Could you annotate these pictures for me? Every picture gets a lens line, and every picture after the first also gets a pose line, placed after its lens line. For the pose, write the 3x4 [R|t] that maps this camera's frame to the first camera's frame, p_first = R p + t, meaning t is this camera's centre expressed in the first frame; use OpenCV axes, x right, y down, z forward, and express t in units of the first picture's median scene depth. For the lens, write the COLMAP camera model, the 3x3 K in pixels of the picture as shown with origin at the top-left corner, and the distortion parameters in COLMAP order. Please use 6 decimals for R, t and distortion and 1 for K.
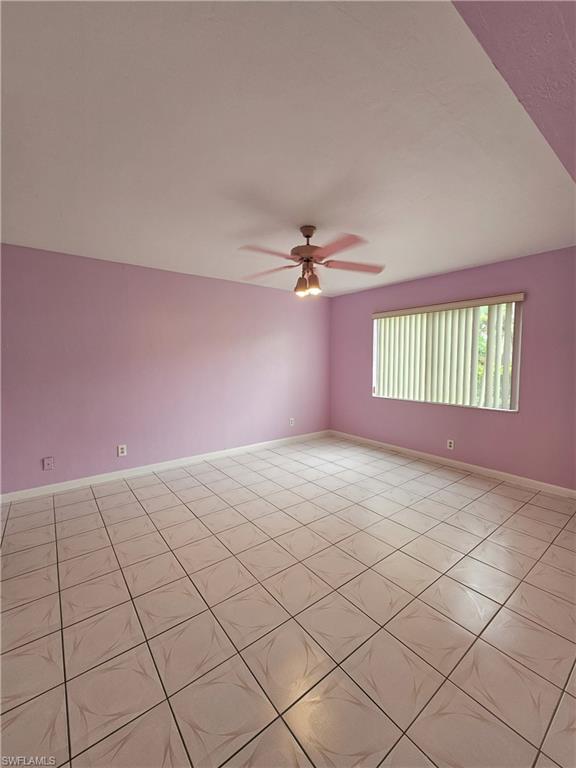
lens RADIAL K [[315.9, 0, 283.1], [0, 315.9, 386.4], [0, 0, 1]] dist [0.002343, 0.000739]
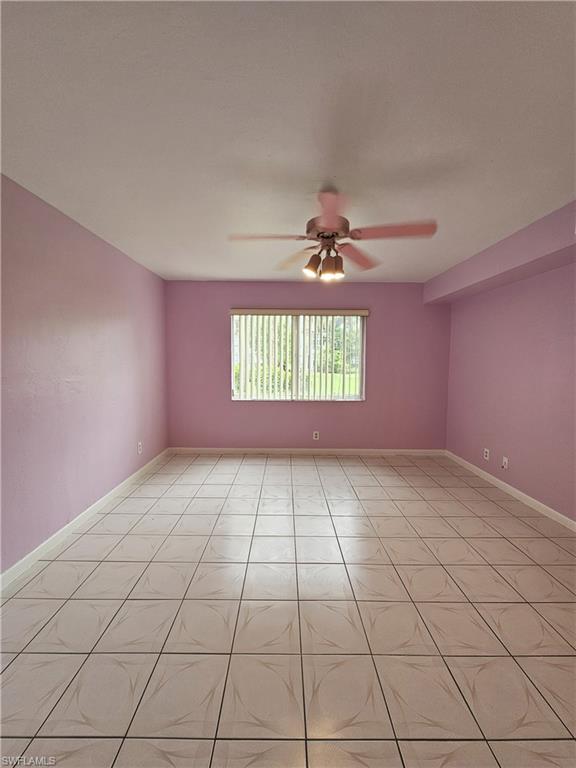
lens RADIAL K [[315.9, 0, 289.7], [0, 315.9, 384.2], [0, 0, 1]] dist [0.002343, 0.000739]
pose [[0.598738, -0.057181, 0.798901, -0.391094], [0.061001, 0.997807, 0.025700, -0.030700], [-0.798619, 0.033347, 0.600913, 0.371715]]
